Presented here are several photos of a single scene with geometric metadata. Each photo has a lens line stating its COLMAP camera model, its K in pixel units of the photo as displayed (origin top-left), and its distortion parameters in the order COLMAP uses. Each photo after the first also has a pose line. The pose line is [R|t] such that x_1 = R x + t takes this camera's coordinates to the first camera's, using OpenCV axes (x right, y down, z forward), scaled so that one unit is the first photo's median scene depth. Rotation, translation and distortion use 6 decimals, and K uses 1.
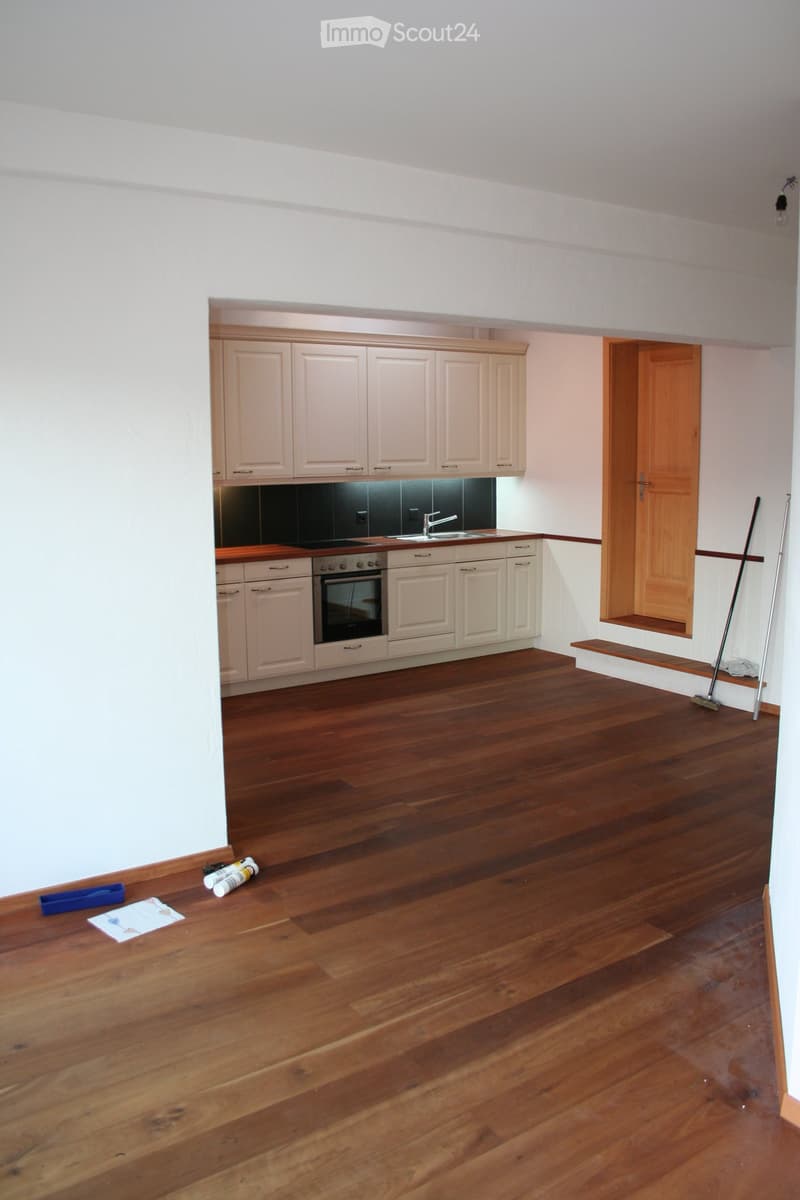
lens RADIAL K [[983.9, 0, 400.0], [0, 983.9, 600.0], [0, 0, 1]] dist [-0.152402, 0.118548]
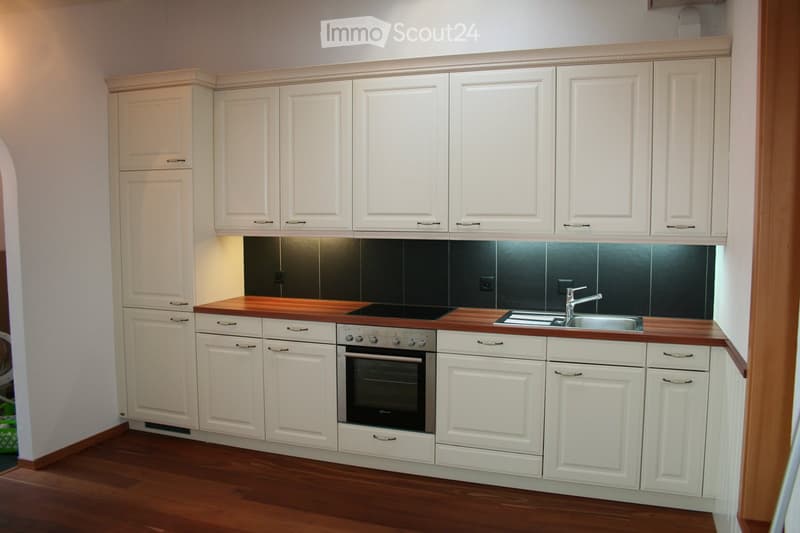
lens RADIAL K [[655.9, 0, 400.0], [0, 655.9, 266.5], [0, 0, 1]] dist [-0.152402, 0.118548]
pose [[0.582325, 0.080570, -0.808954, 0.380557], [-0.133543, 0.991040, 0.002575, -0.095609], [0.801913, 0.106531, 0.587867, 0.658207]]
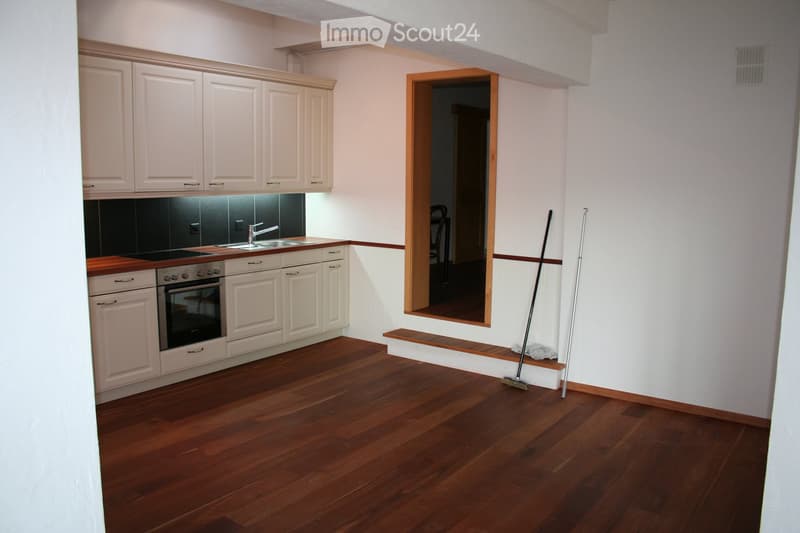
lens RADIAL K [[655.9, 0, 400.0], [0, 655.9, 266.5], [0, 0, 1]] dist [-0.152402, 0.118548]
pose [[0.942694, -0.025574, 0.332677, -0.068236], [0.030609, 0.999482, -0.009902, -0.029147], [-0.332251, 0.019518, 0.942989, 0.254676]]
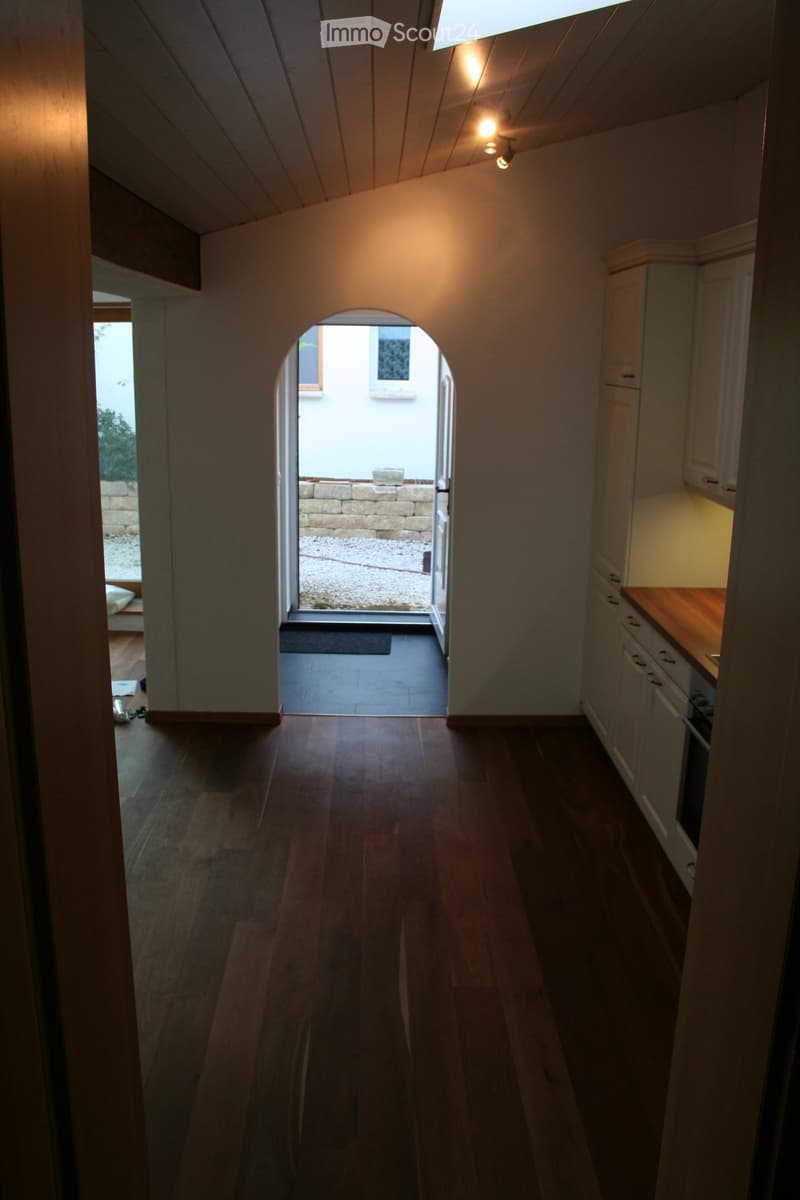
lens RADIAL K [[983.9, 0, 400.0], [0, 983.9, 600.0], [0, 0, 1]] dist [-0.152402, 0.118548]
pose [[-0.546019, 0.206080, -0.812031, 0.387444], [-0.142037, 0.932470, 0.332153, -0.216398], [0.825644, 0.296701, -0.479875, 1.056724]]
